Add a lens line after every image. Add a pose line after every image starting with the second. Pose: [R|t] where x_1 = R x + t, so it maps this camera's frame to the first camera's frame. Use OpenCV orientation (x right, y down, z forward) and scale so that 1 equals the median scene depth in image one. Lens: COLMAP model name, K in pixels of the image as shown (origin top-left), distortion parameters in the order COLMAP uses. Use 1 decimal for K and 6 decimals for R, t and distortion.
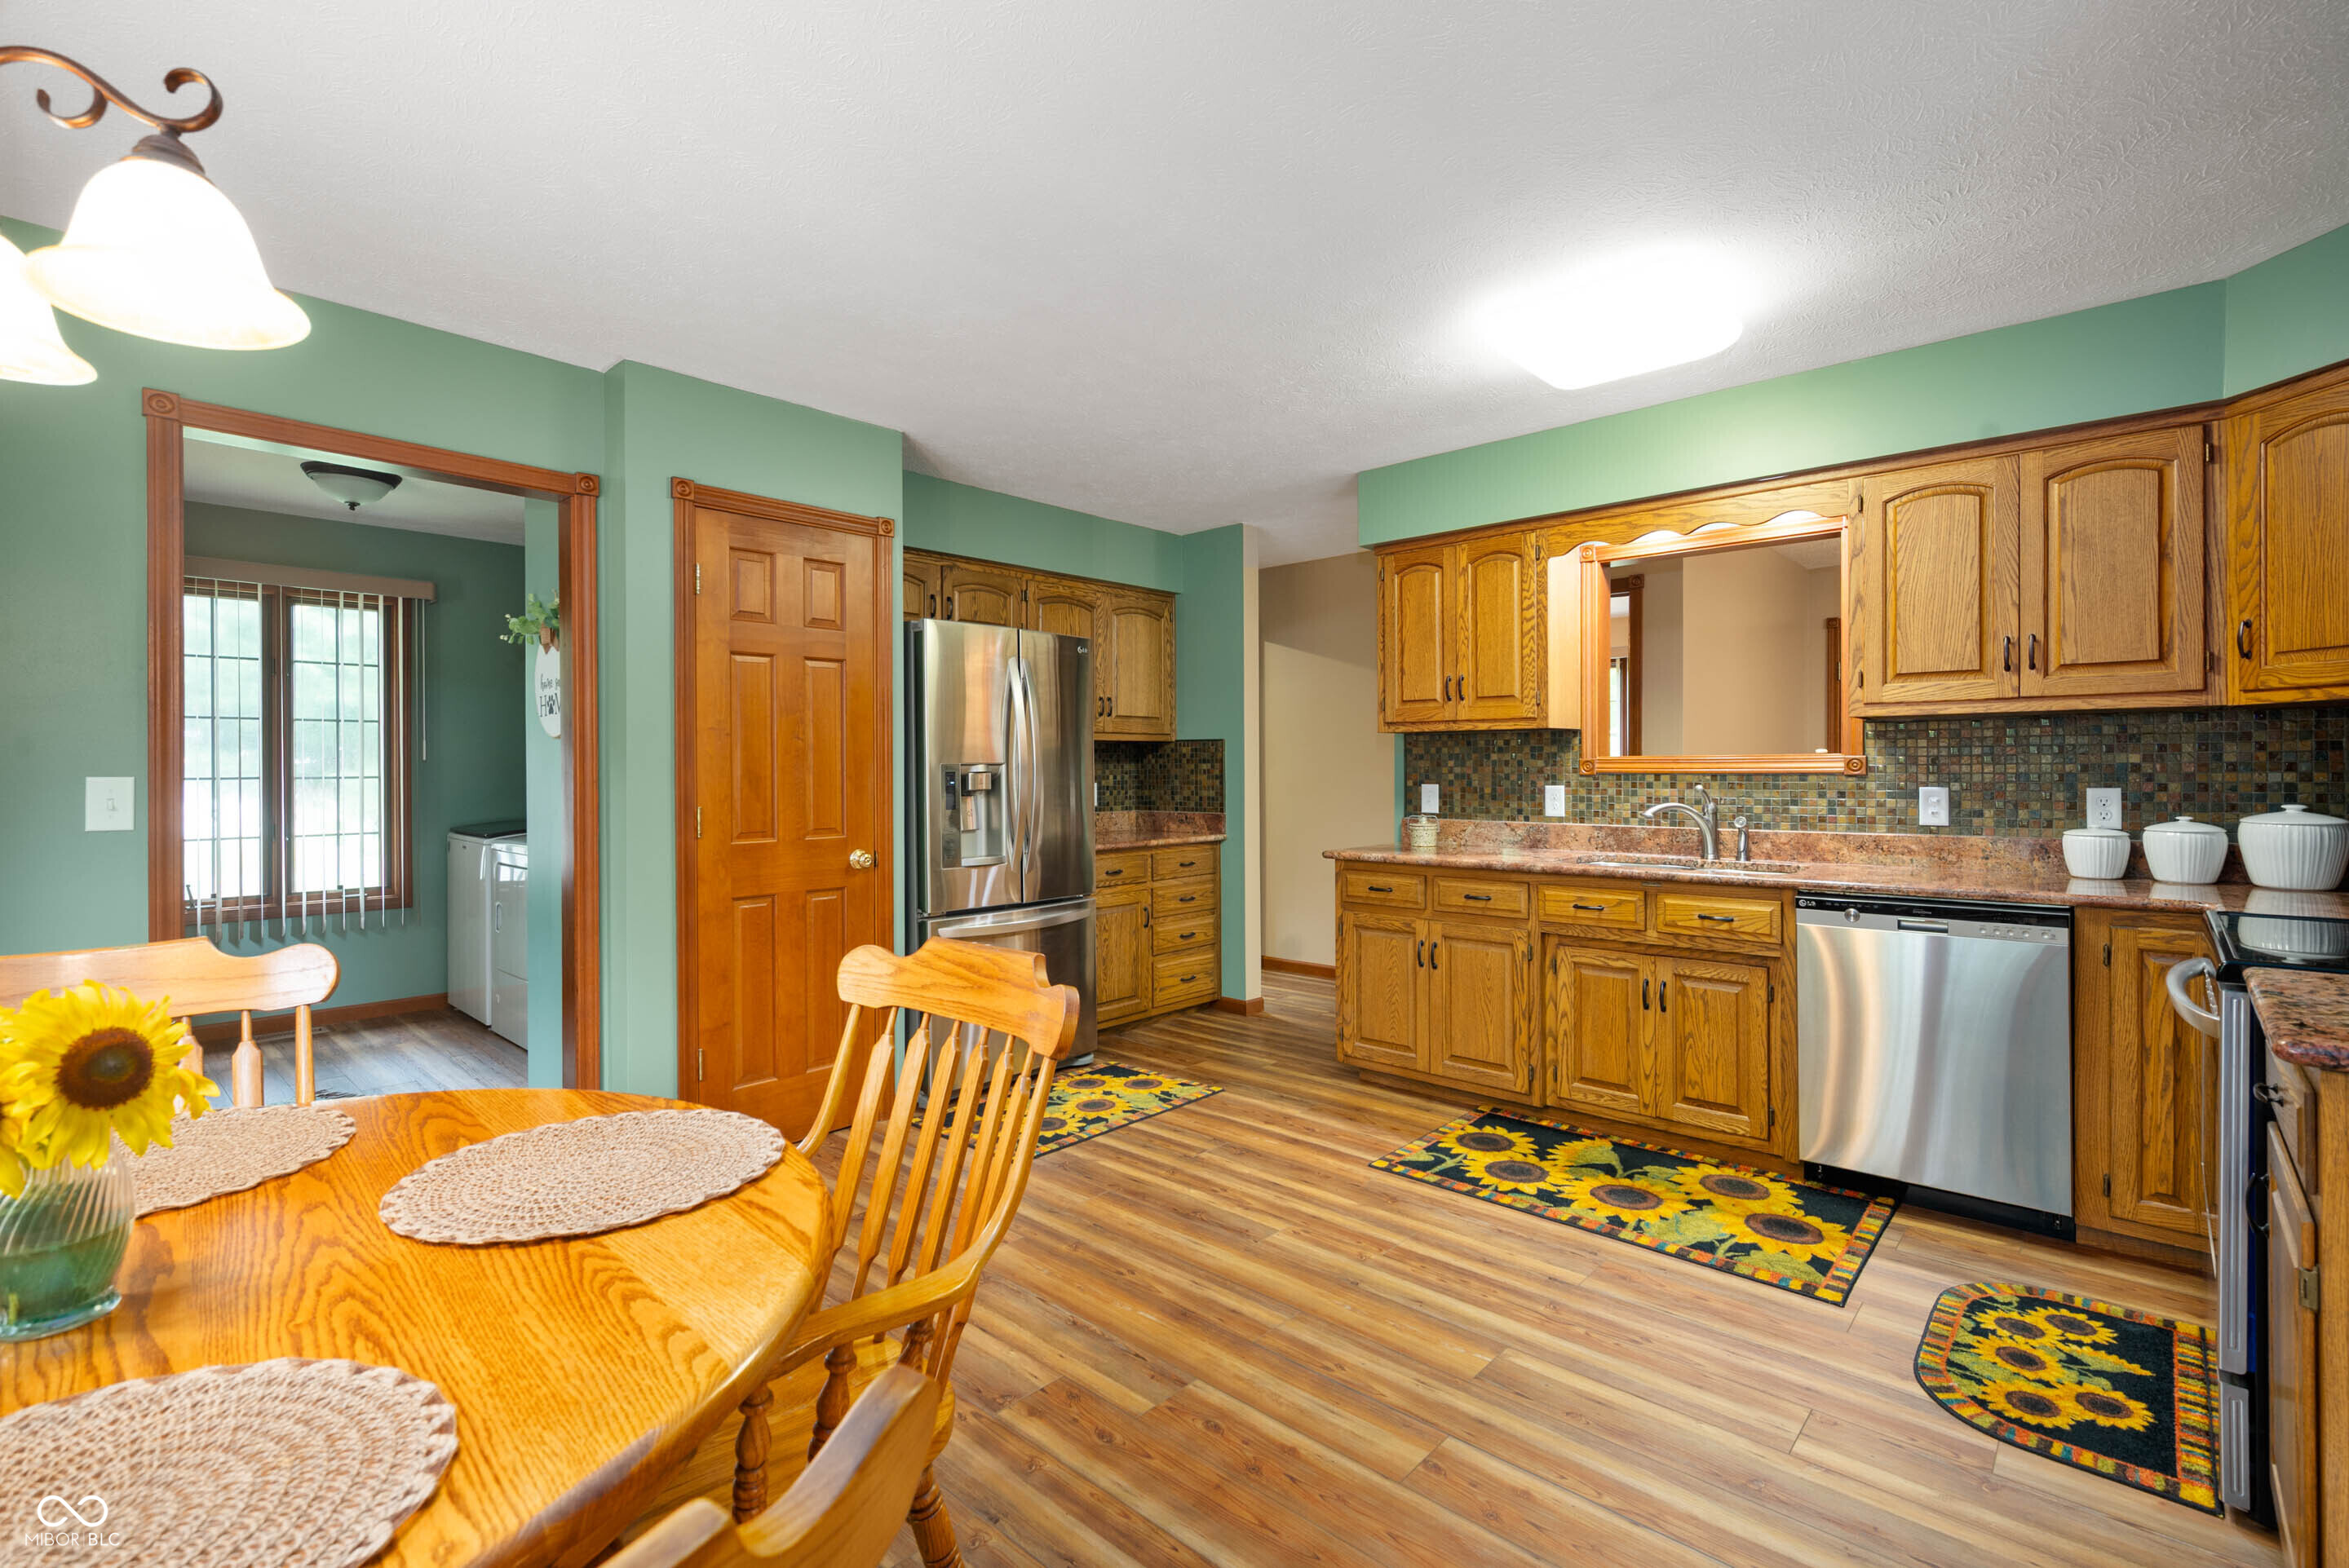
lens RADIAL K [[1058.3, 0, 1174.5], [0, 1058.3, 784.0], [0, 0, 1]] dist [0.001523, 0.000100]
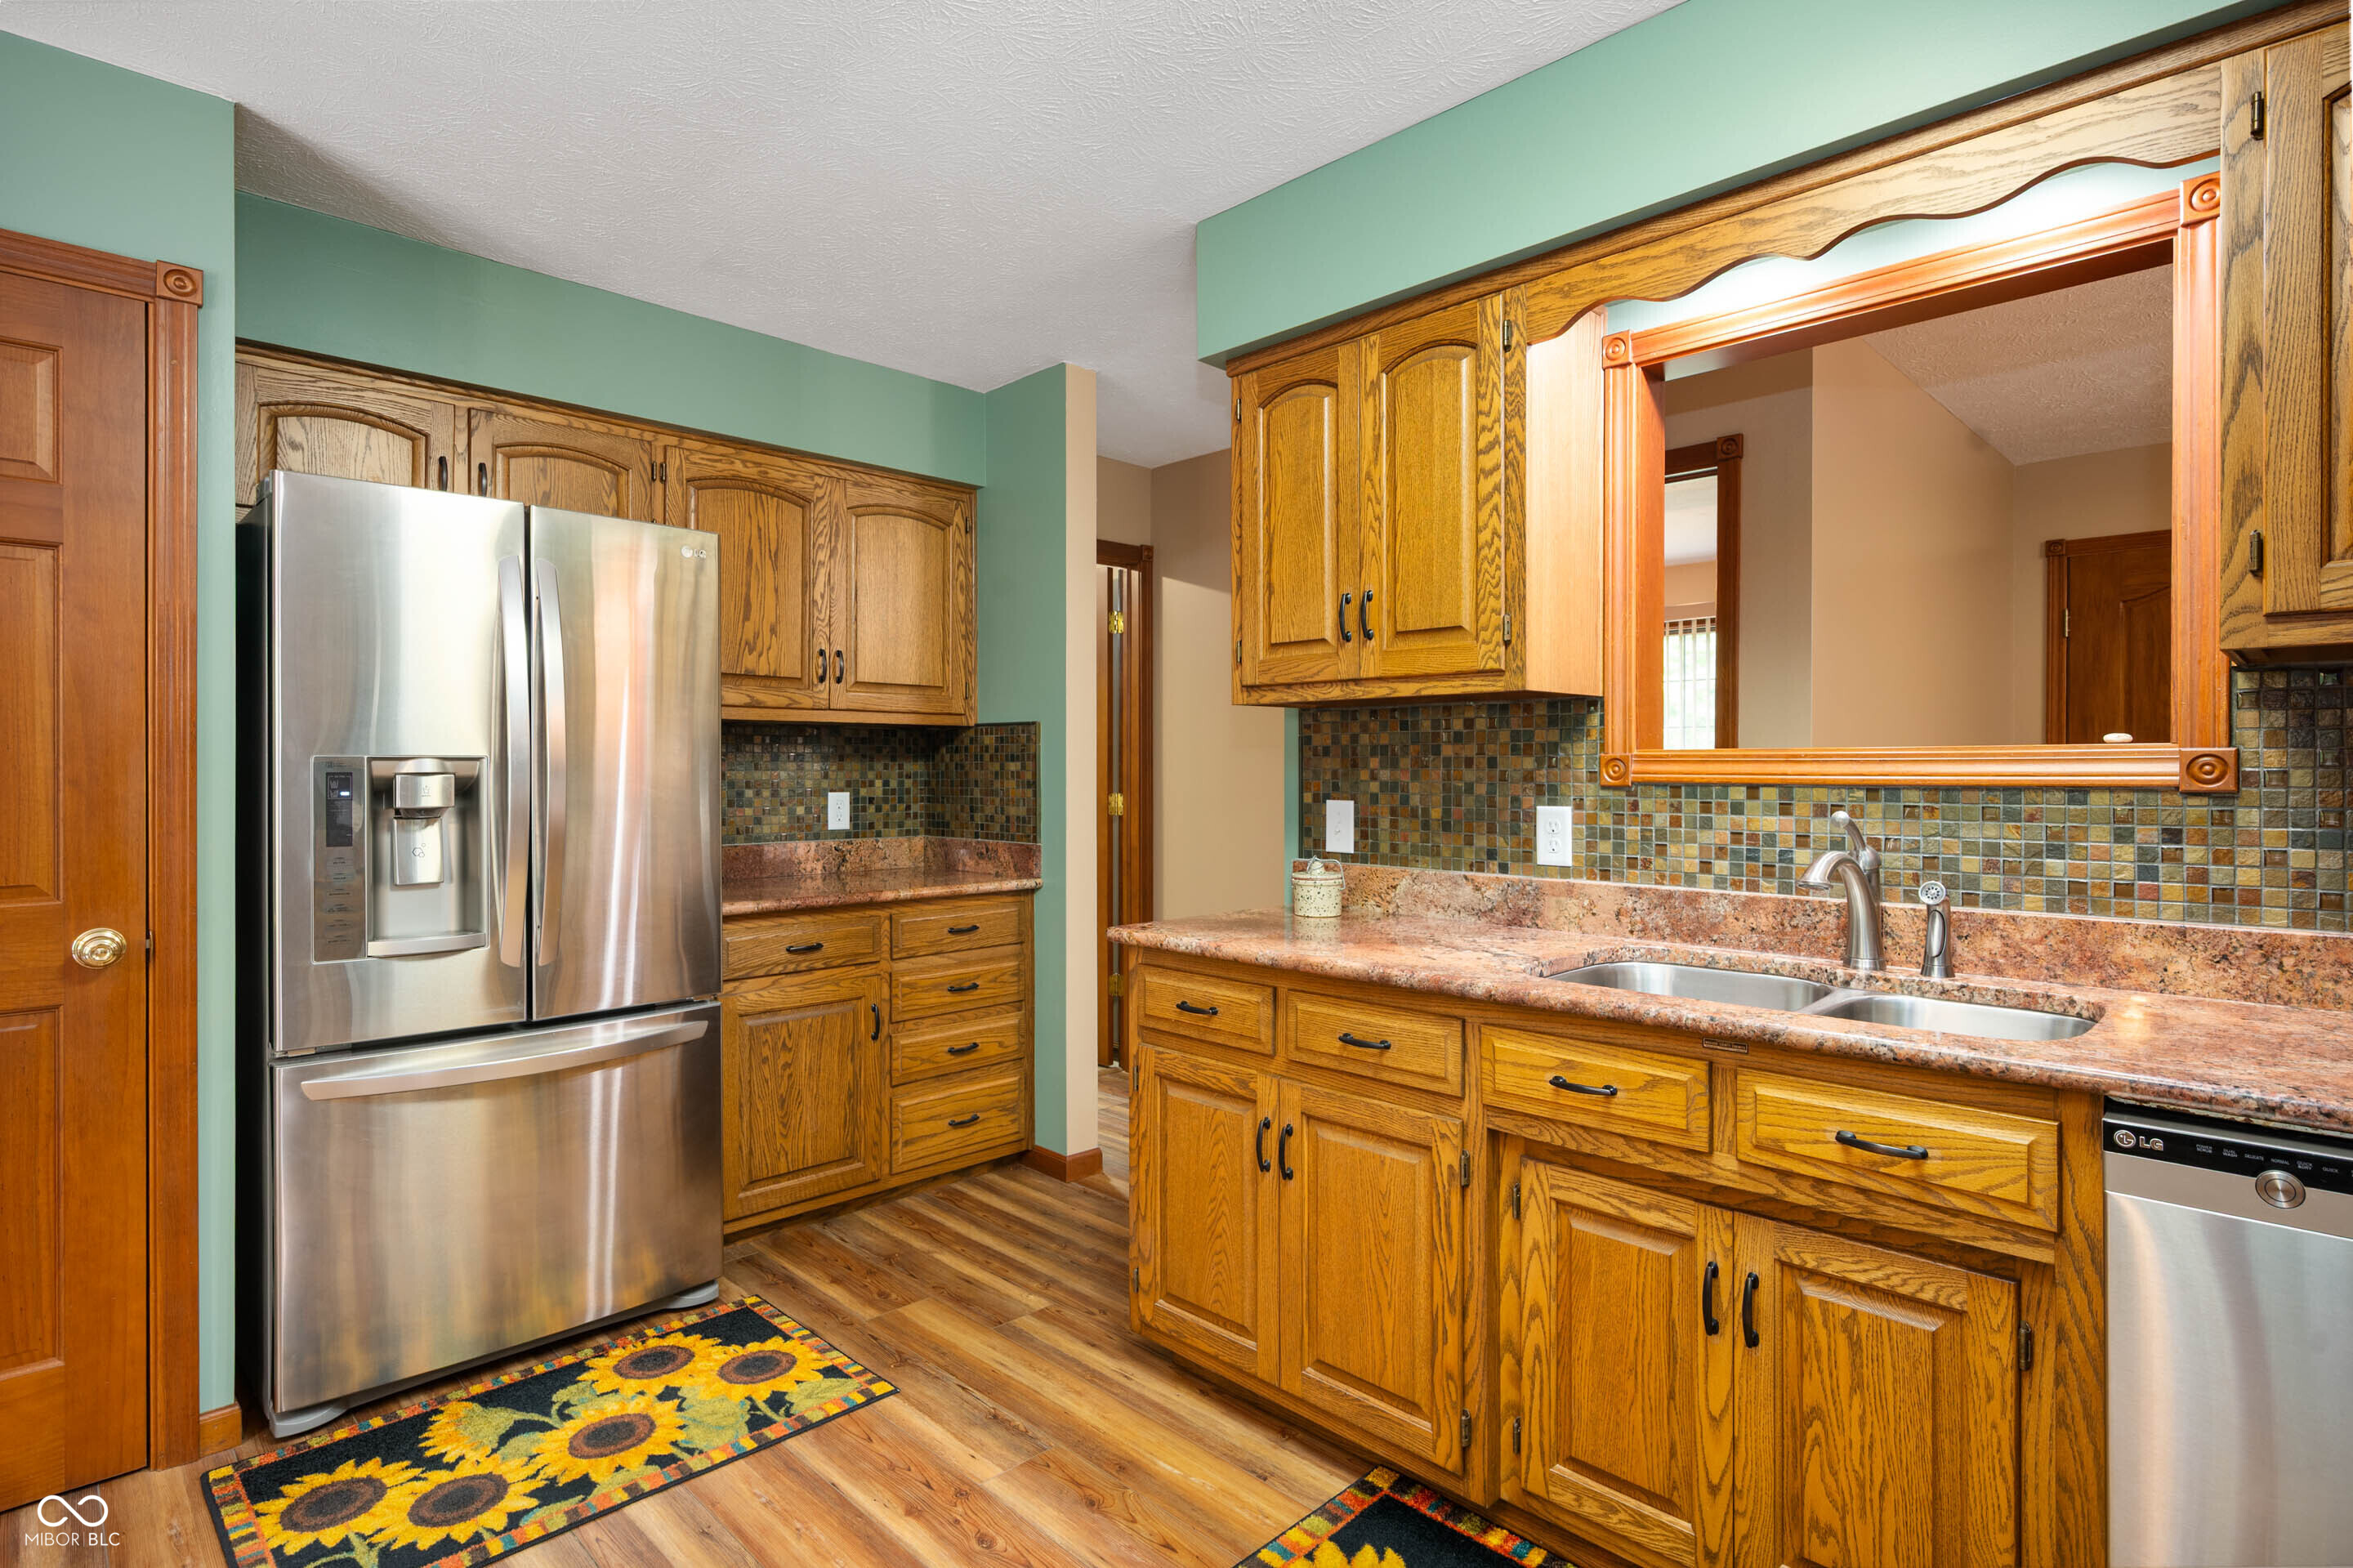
lens RADIAL K [[1192.0, 0, 1176.5], [0, 1192.0, 784.0], [0, 0, 1]] dist [-0.000308, 0.000650]
pose [[0.998825, 0.006236, -0.048062, 0.214355], [-0.006431, 0.999972, -0.003903, -0.006160], [0.048036, 0.004207, 0.998837, 0.432868]]
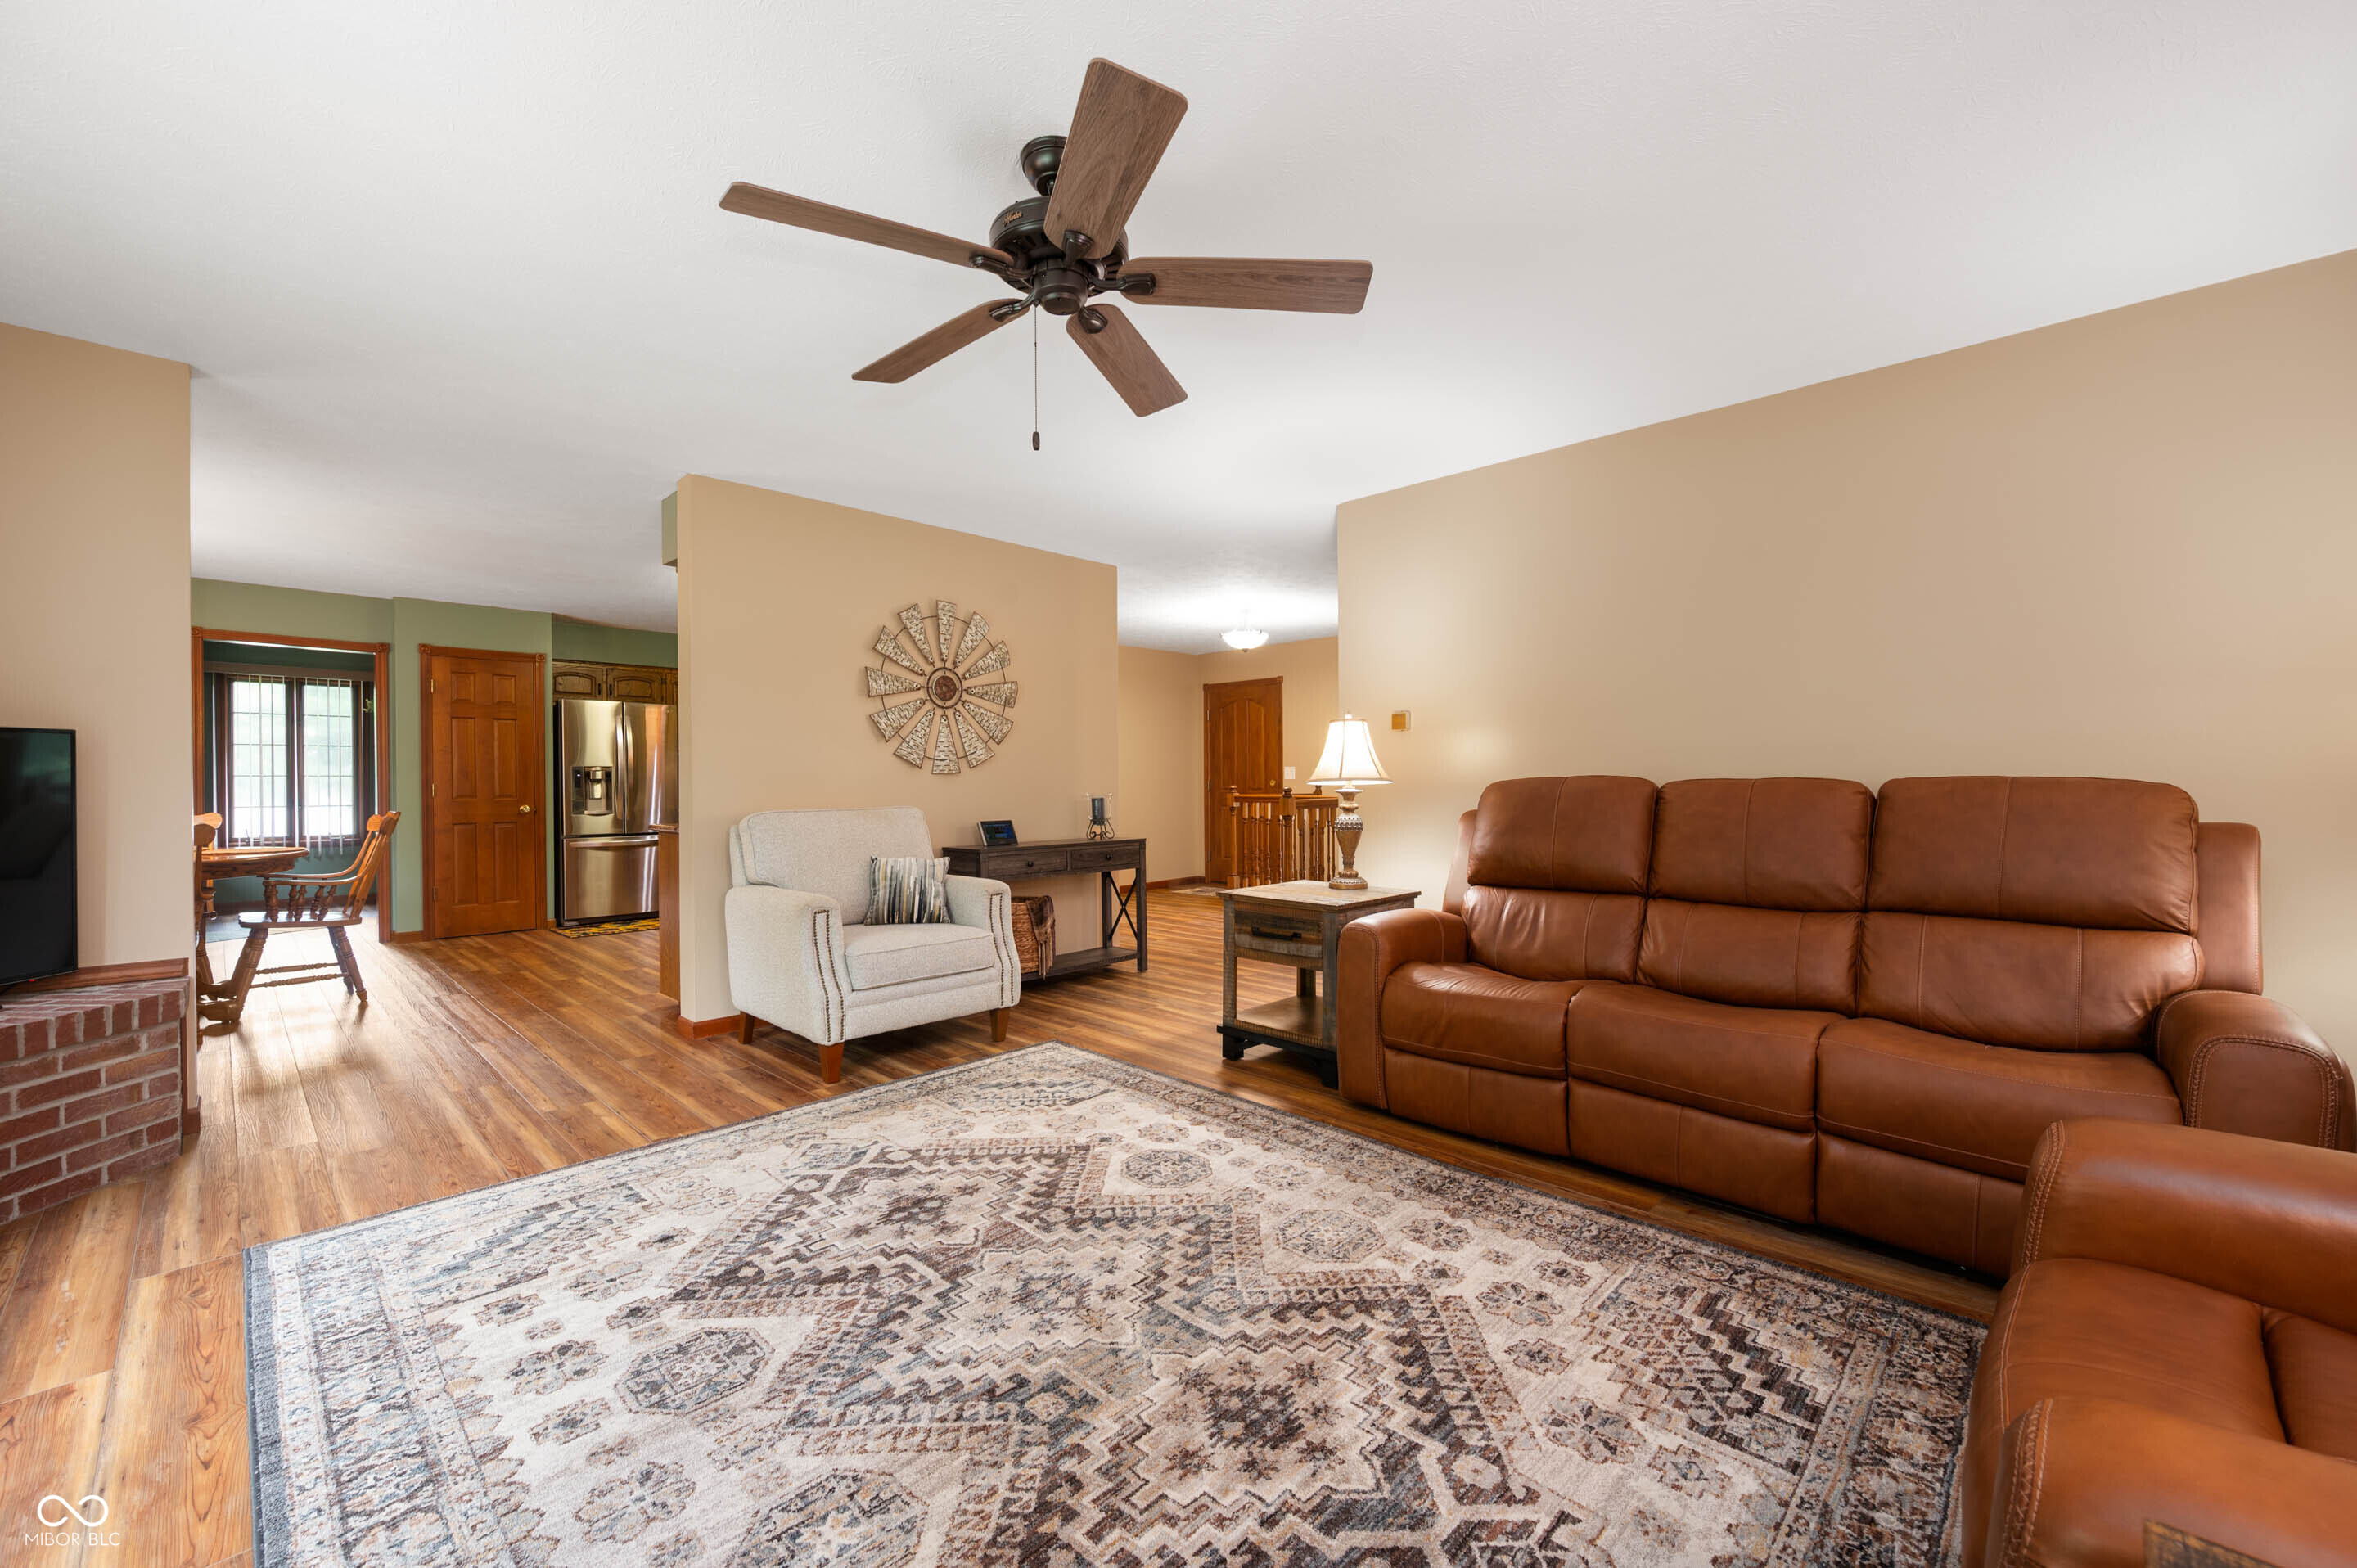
lens RADIAL K [[938.2, 0, 1178.5], [0, 938.2, 784.0], [0, 0, 1]] dist [-0.000425, -0.000049]
pose [[0.999710, 0.000548, -0.024072, 1.026847], [-0.000856, 0.999918, -0.012755, 0.038725], [0.024063, 0.012771, 0.999629, -0.851510]]
